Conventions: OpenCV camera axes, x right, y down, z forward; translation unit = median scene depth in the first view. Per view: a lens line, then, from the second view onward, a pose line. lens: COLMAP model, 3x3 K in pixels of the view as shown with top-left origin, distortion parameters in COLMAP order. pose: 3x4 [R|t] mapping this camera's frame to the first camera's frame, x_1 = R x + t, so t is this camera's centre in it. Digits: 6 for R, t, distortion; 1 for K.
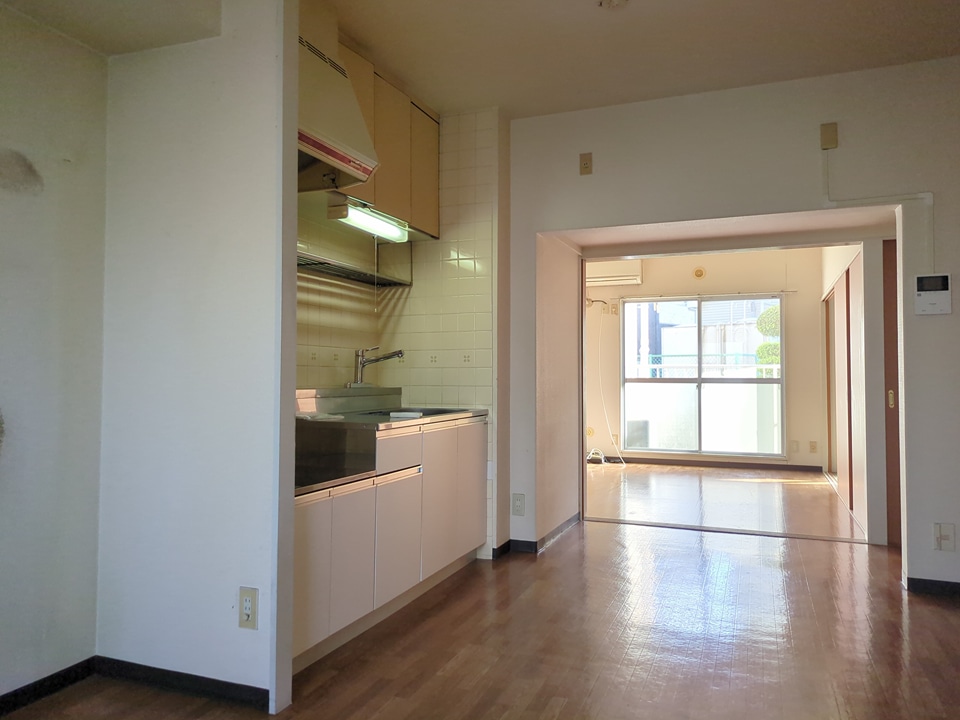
lens RADIAL K [[721.1, 0, 479.3], [0, 721.1, 359.4], [0, 0, 1]] dist [0.033295, -0.023119]
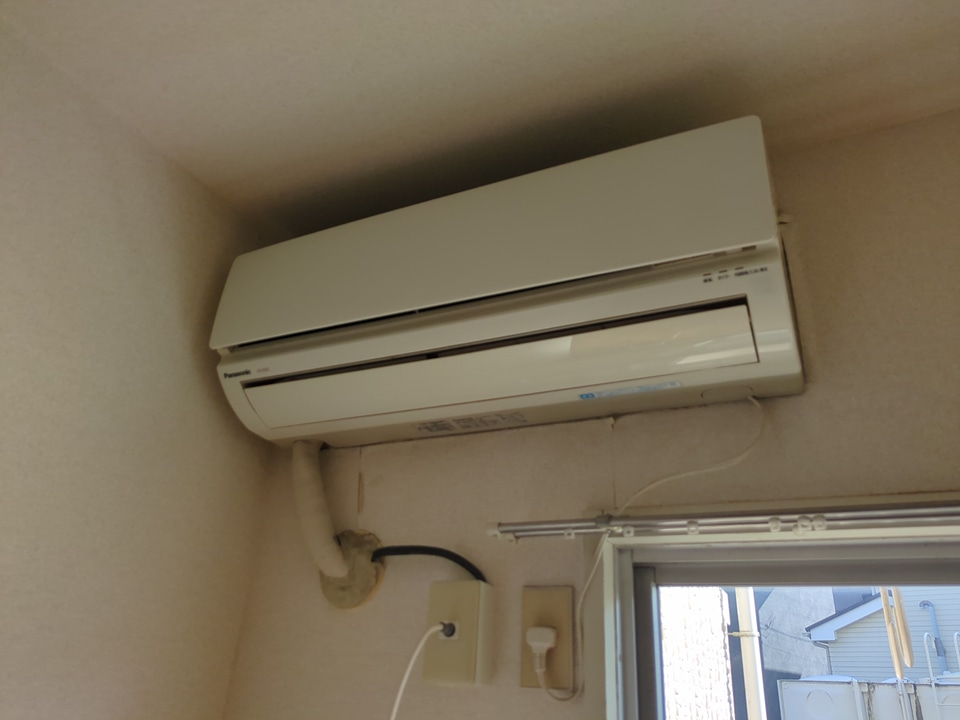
lens RADIAL K [[721.1, 0, 475.2], [0, 721.1, 360.6], [0, 0, 1]] dist [0.033295, -0.023119]
pose [[0.995039, 0.013167, -0.098615, 0.117547], [-0.052364, 0.912114, -0.406579, -0.039556], [0.084595, 0.409726, 0.908278, 0.560260]]
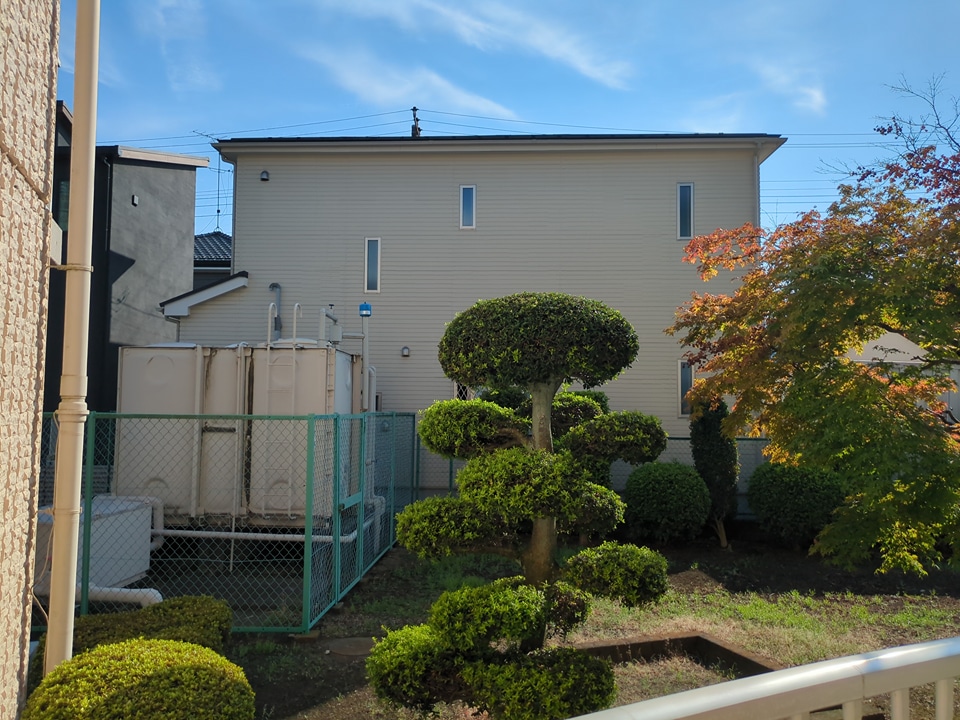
lens RADIAL K [[721.1, 0, 481.6], [0, 721.1, 357.3], [0, 0, 1]] dist [0.033295, -0.023119]
pose [[0.743766, 0.041761, 0.667134, 0.144868], [-0.014863, 0.998833, -0.045954, -0.025754], [-0.668274, 0.024263, 0.743519, 0.631828]]
